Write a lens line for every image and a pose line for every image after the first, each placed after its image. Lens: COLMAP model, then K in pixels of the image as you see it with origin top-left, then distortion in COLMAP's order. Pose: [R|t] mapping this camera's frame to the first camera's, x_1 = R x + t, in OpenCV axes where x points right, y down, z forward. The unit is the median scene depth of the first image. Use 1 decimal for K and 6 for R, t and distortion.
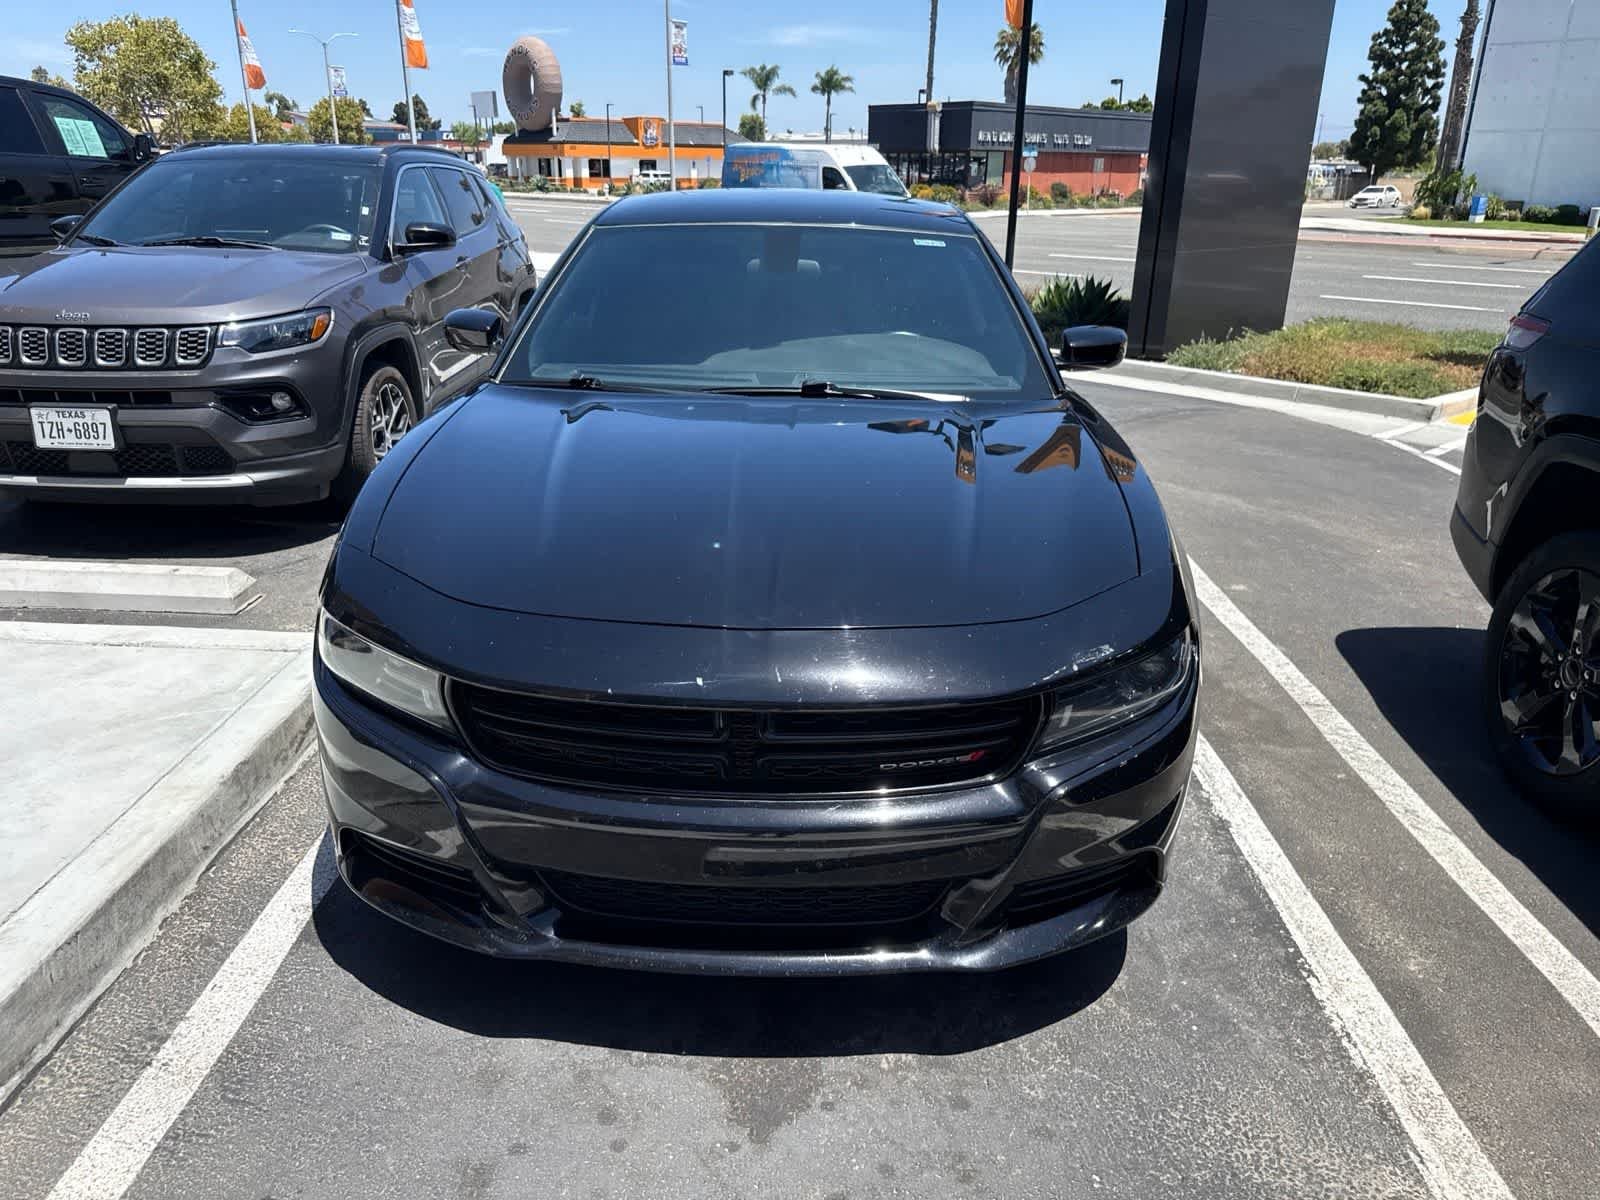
lens RADIAL K [[1137.9, 0, 788.5], [0, 1137.9, 593.7], [0, 0, 1]] dist [0.010662, -0.014856]
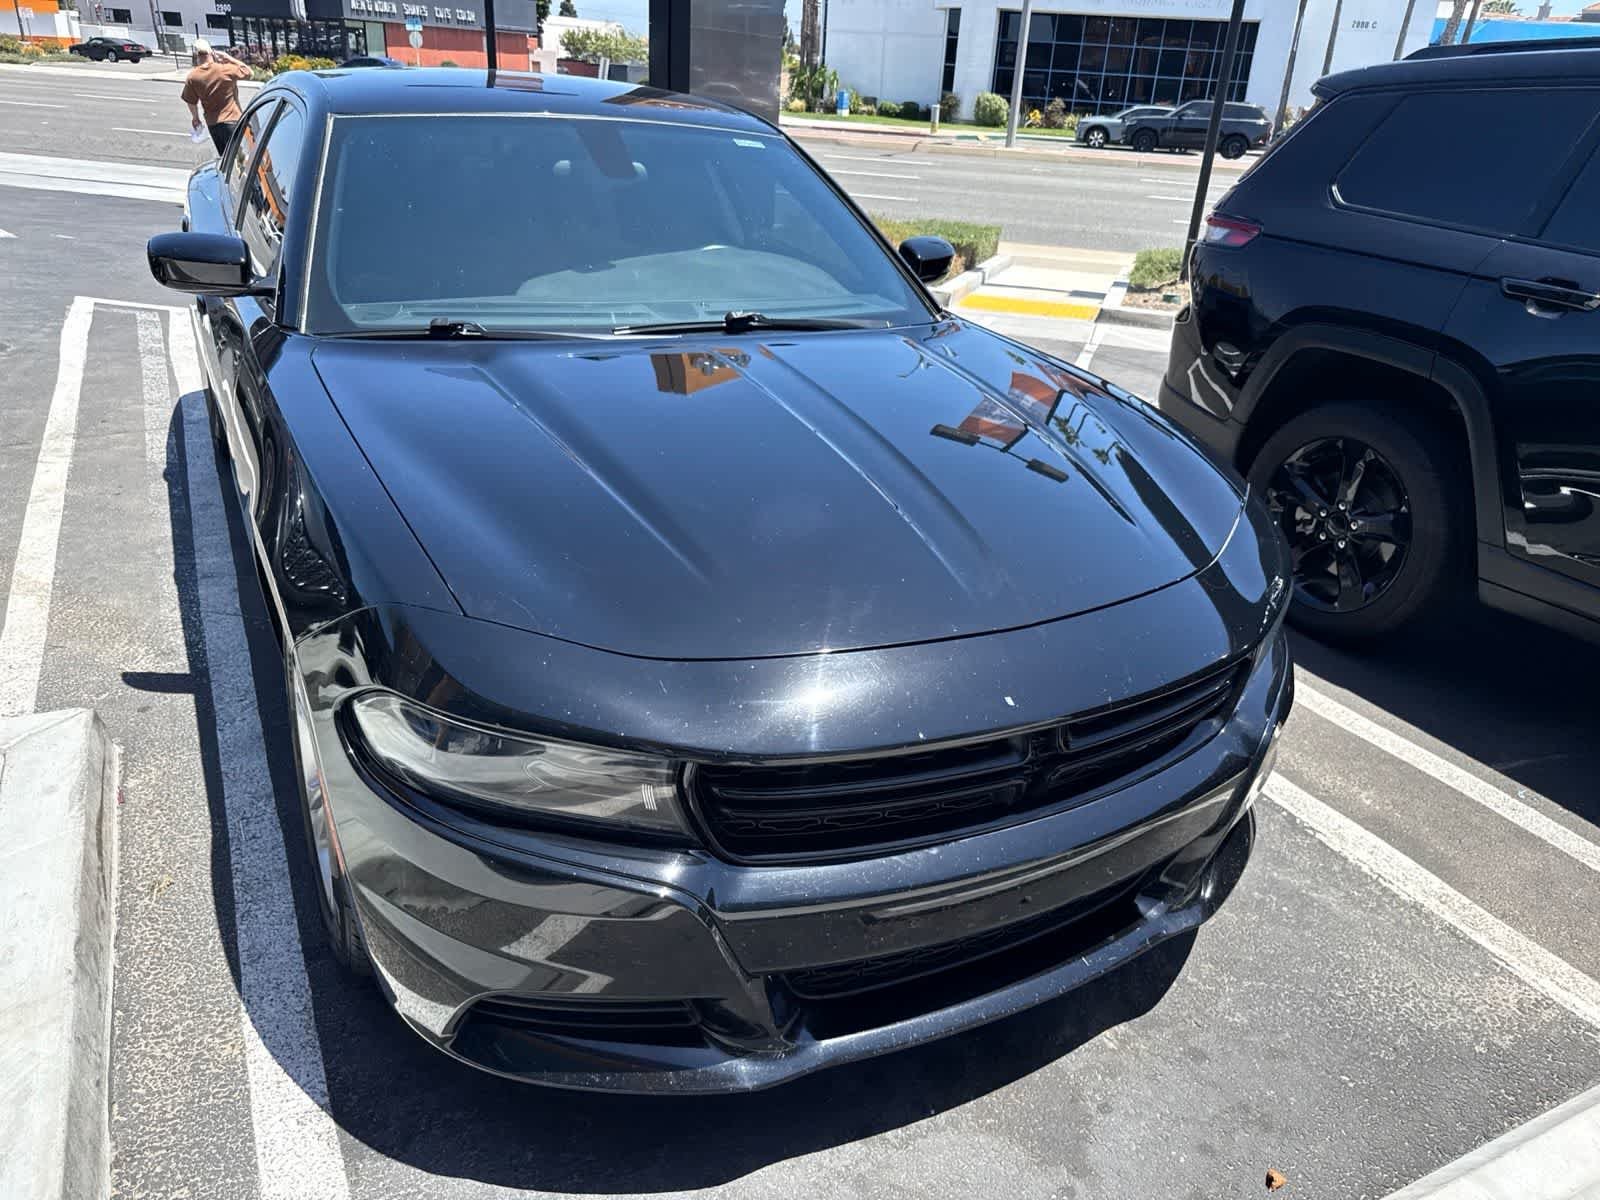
lens RADIAL K [[1137.9, 0, 805.2], [0, 1137.9, 596.9], [0, 0, 1]] dist [0.010662, -0.014856]
pose [[0.870959, -0.170043, 0.460994, -0.247146], [0.126788, 0.984212, 0.123497, -0.051301], [-0.474715, -0.049112, 0.878768, 0.142708]]
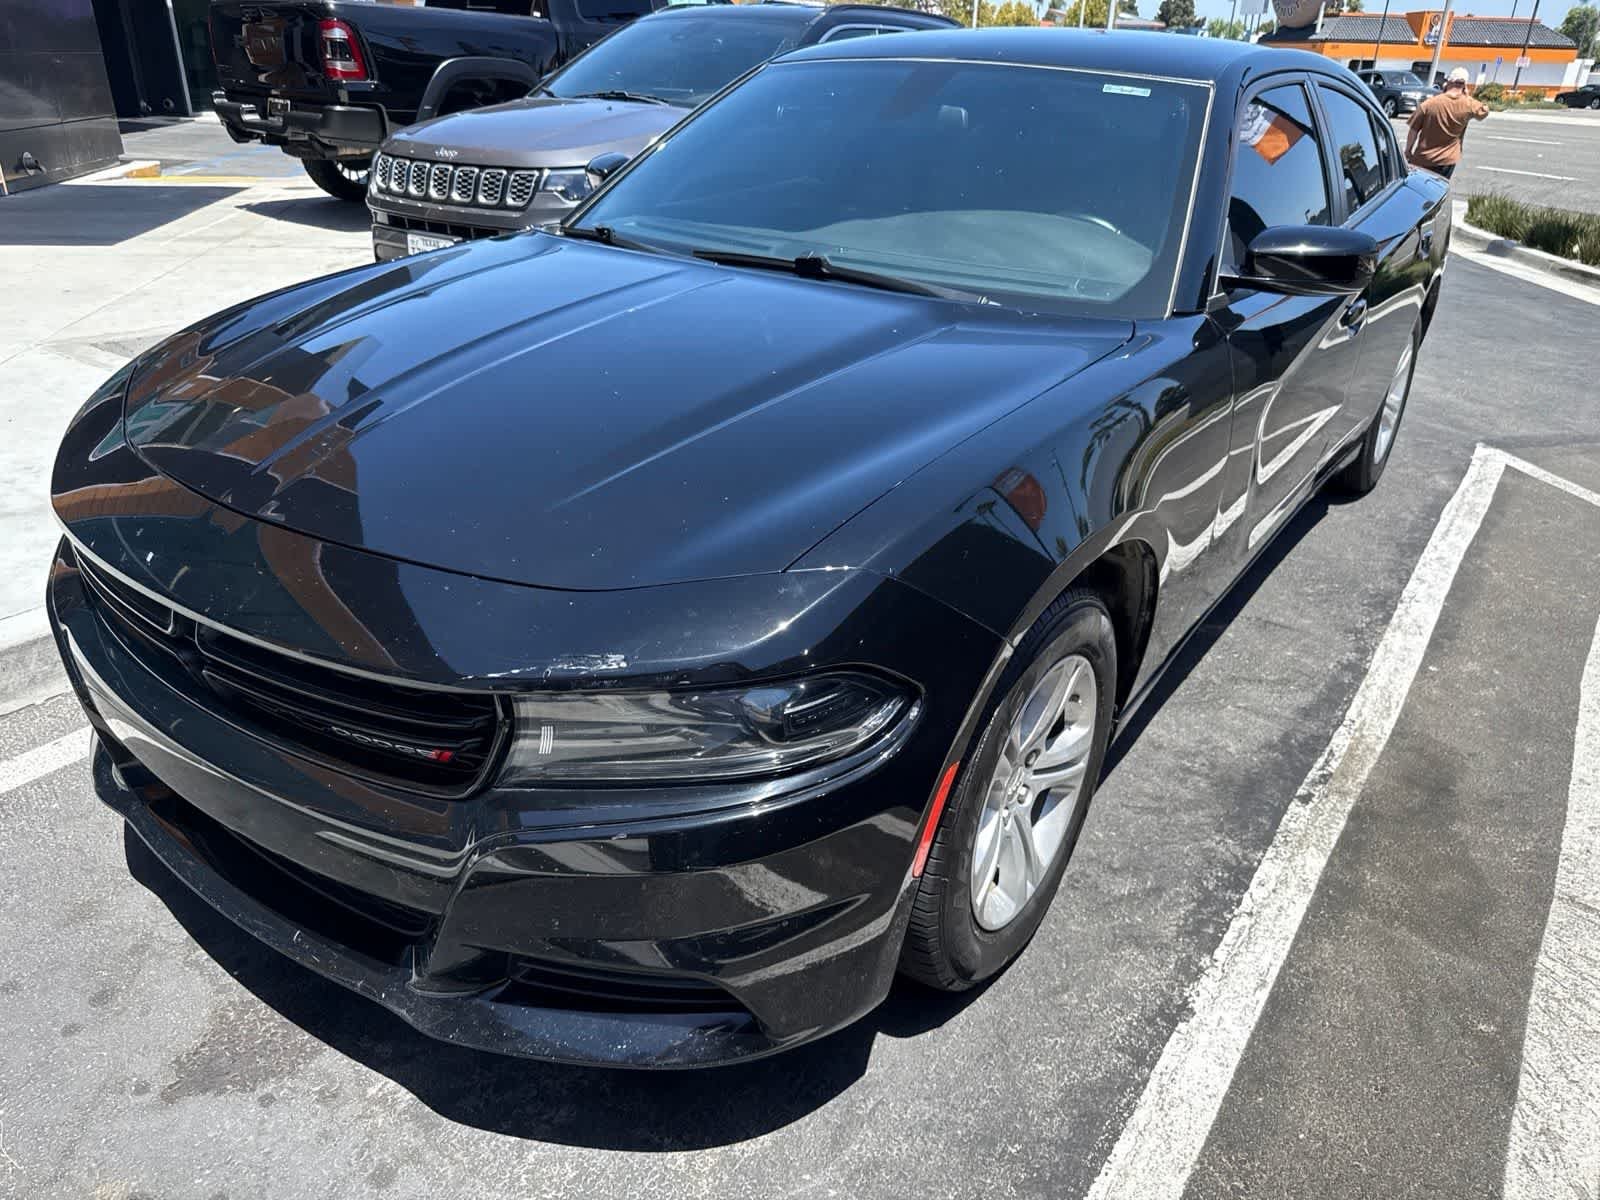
lens RADIAL K [[1137.9, 0, 790.9], [0, 1137.9, 601.4], [0, 0, 1]] dist [0.010662, -0.014856]
pose [[0.829167, 0.248333, -0.500812, 0.307703], [-0.208265, 0.968641, 0.135499, -0.042136], [0.518756, -0.008050, 0.854884, 0.225153]]
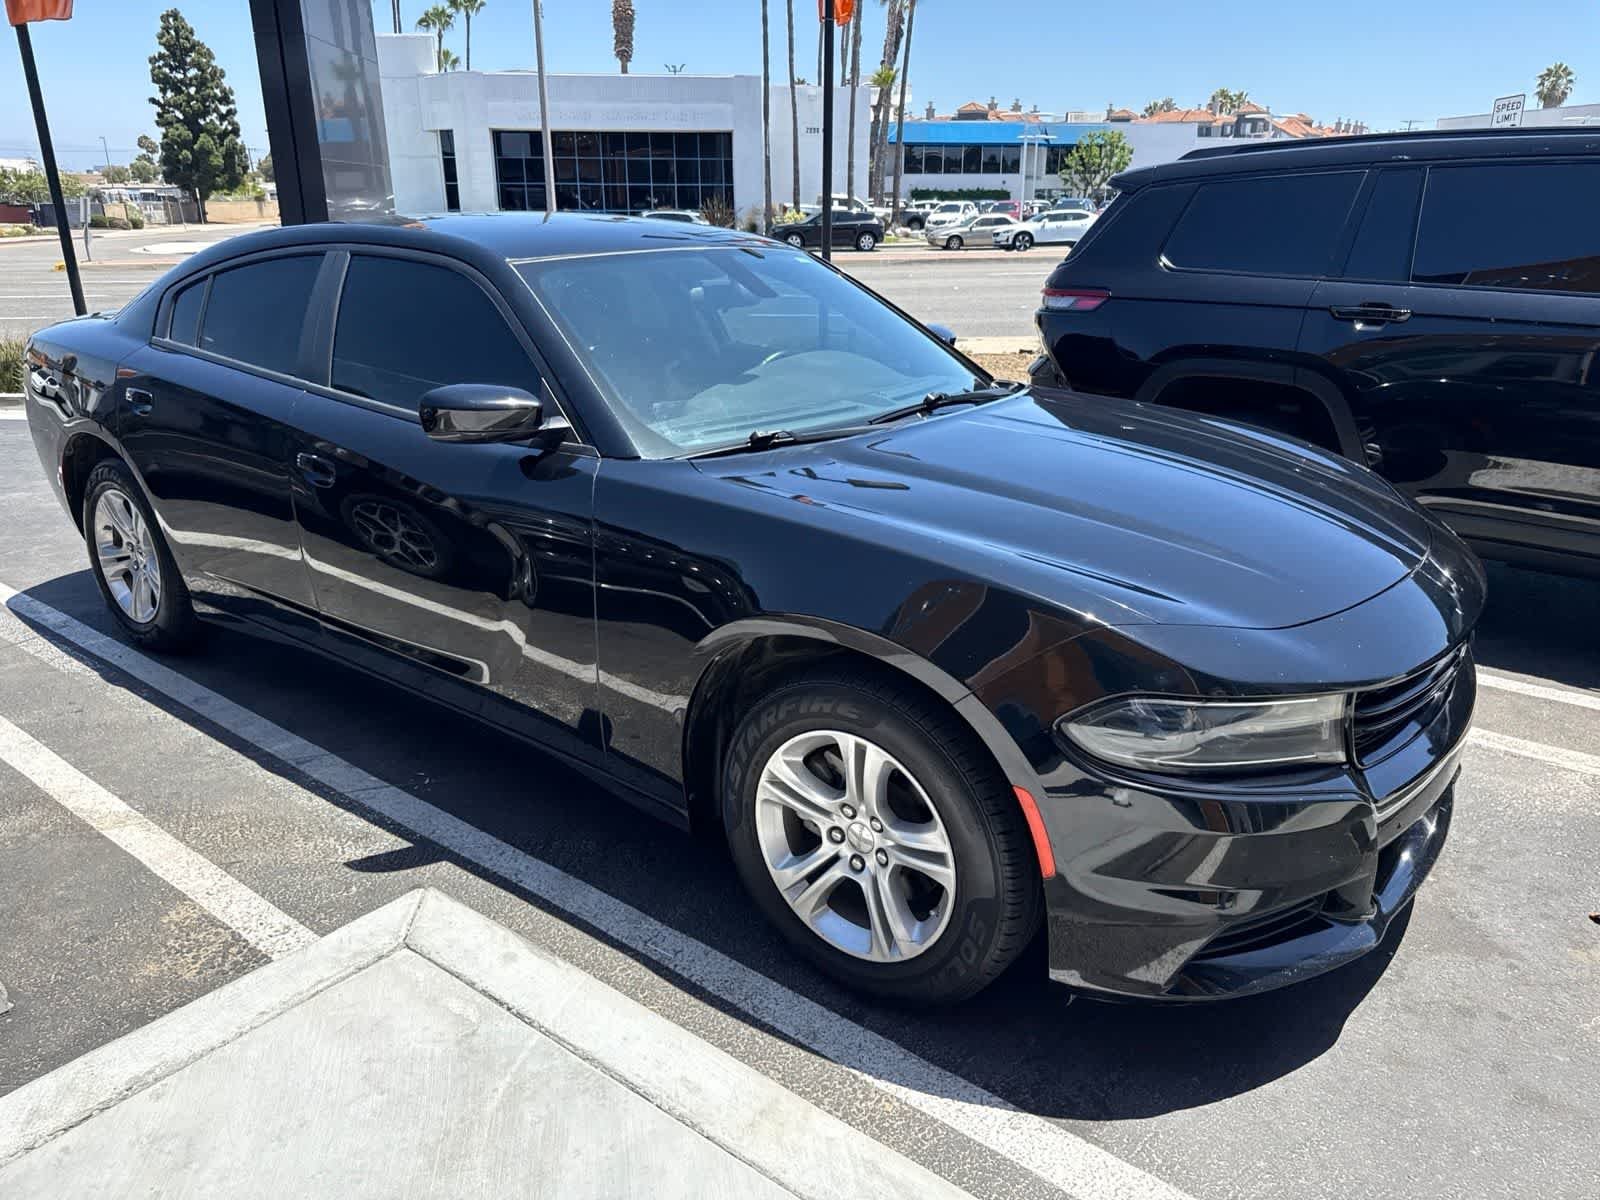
lens RADIAL K [[1137.9, 0, 806.2], [0, 1137.9, 586.2], [0, 0, 1]] dist [0.010662, -0.014856]
pose [[0.589365, -0.270707, 0.761162, -0.578473], [0.289103, 0.950464, 0.114181, -0.117080], [-0.754367, 0.152760, 0.638432, 0.316702]]
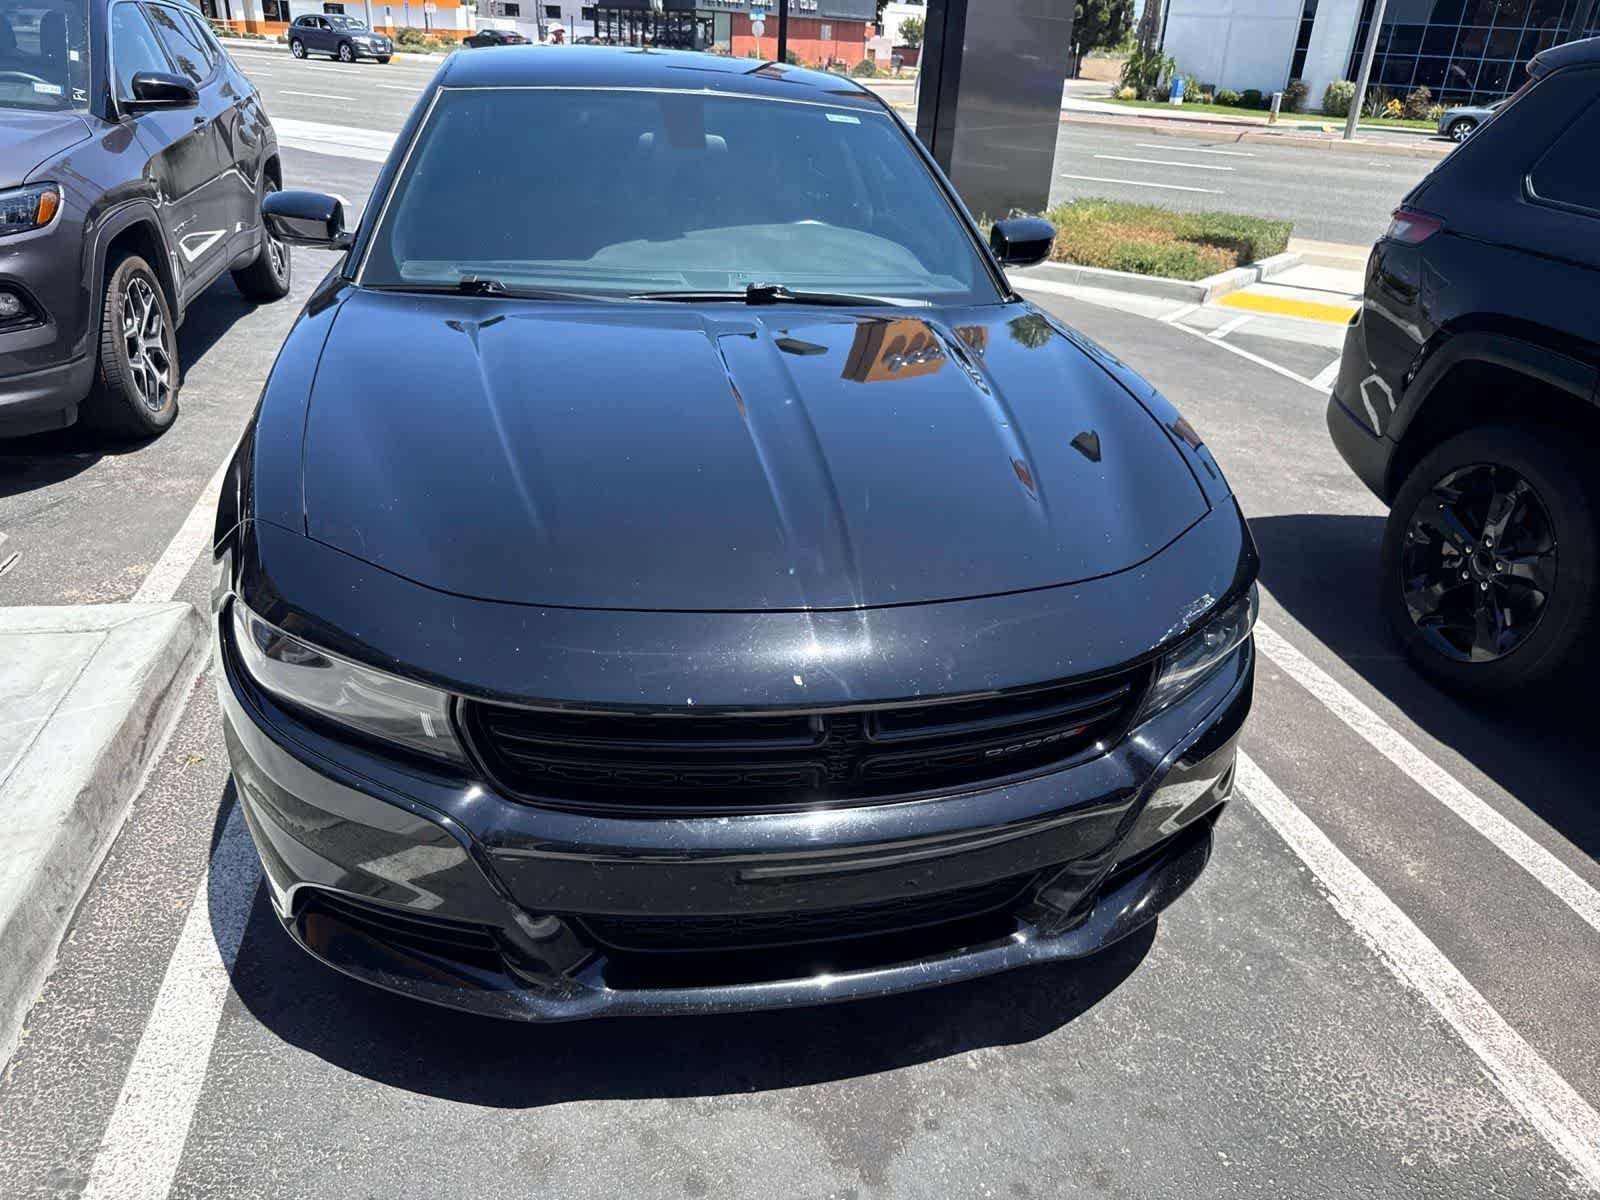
lens RADIAL K [[1137.9, 0, 805.6], [0, 1137.9, 599.4], [0, 0, 1]] dist [0.010662, -0.014856]
pose [[0.970242, -0.071291, 0.231406, -0.109722], [0.046083, 0.992574, 0.112573, -0.030845], [-0.237713, -0.098559, 0.966322, 0.089333]]
